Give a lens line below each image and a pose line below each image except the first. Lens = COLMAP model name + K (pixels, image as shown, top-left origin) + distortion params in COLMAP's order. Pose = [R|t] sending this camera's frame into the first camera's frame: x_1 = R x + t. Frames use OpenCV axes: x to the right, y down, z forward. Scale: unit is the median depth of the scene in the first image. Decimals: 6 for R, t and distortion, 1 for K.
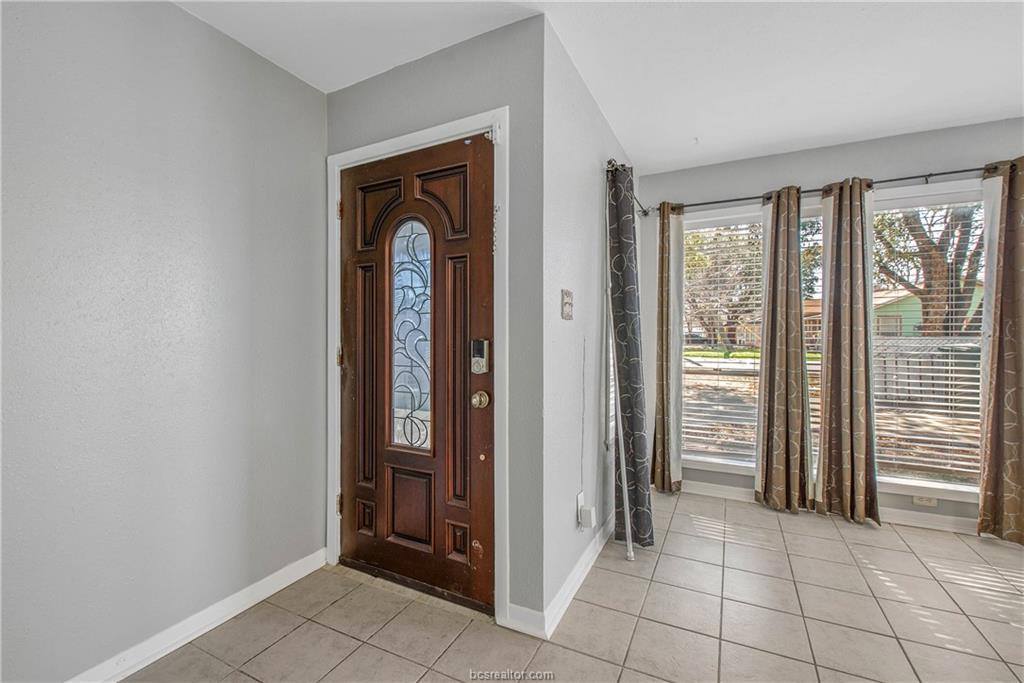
lens RADIAL K [[460.1, 0, 510.0], [0, 460.1, 331.7], [0, 0, 1]] dist [-0.000329, -0.001239]
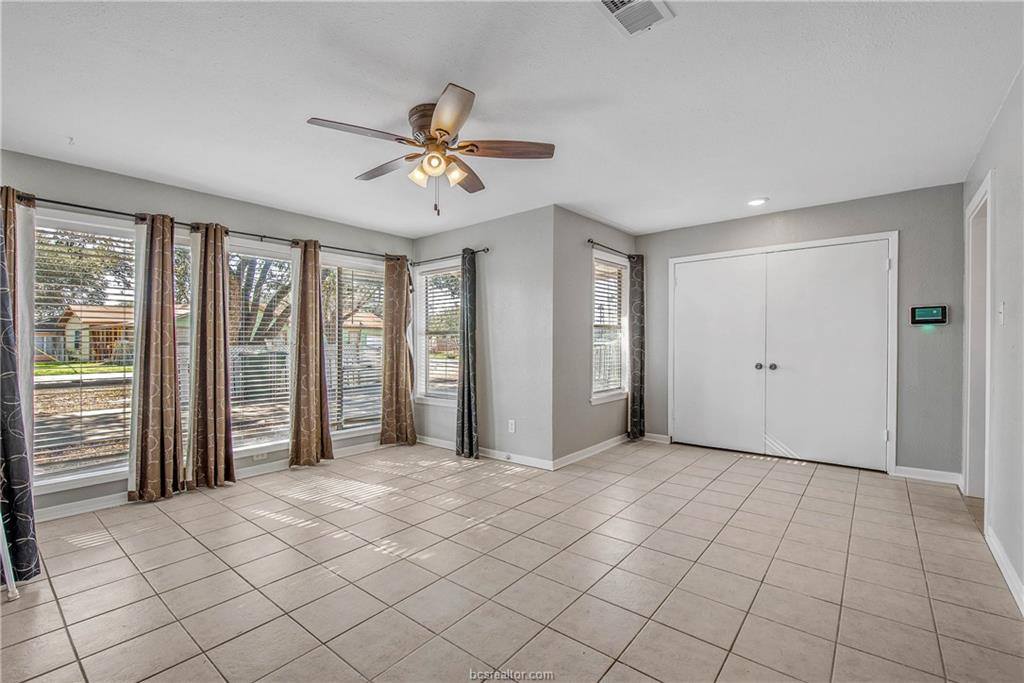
lens RADIAL K [[441.9, 0, 512.0], [0, 441.9, 341.5], [0, 0, 1]] dist [0.000825, -0.000089]
pose [[0.217246, 0.002947, 0.976112, -0.287900], [-0.001830, 0.999995, -0.002612, 0.001224], [-0.976115, -0.001219, 0.217251, -0.088702]]
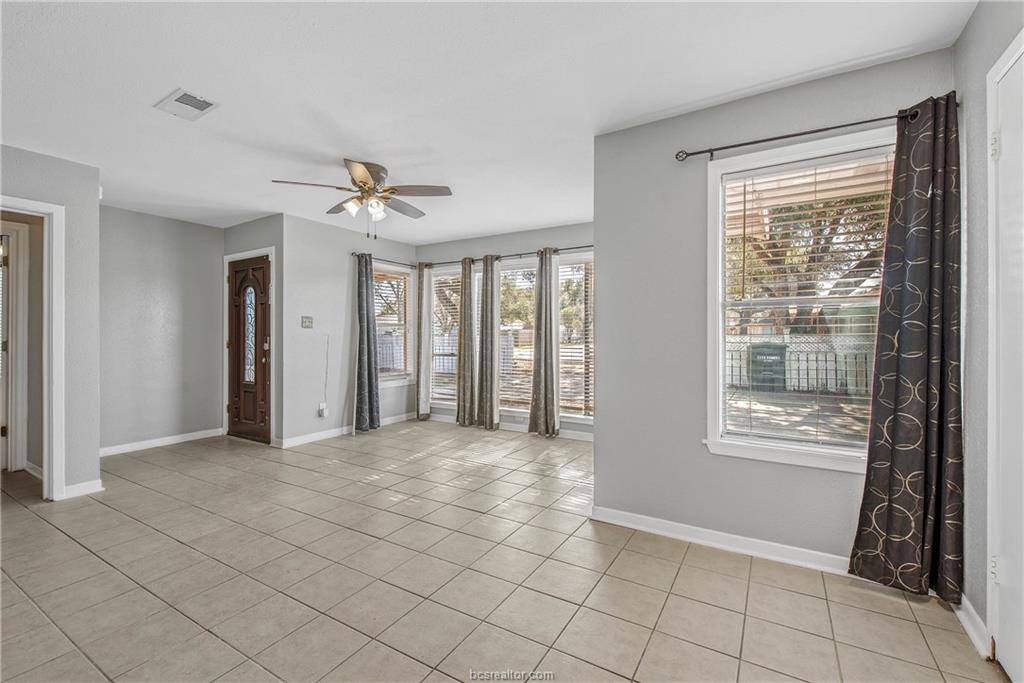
lens RADIAL K [[451.7, 0, 510.8], [0, 451.7, 330.5], [0, 0, 1]] dist [-0.001661, -0.000154]
pose [[0.996786, -0.000895, -0.080106, 0.977779], [0.001206, 0.999992, 0.003835, -0.016251], [0.080102, -0.003919, 0.996779, -0.906321]]
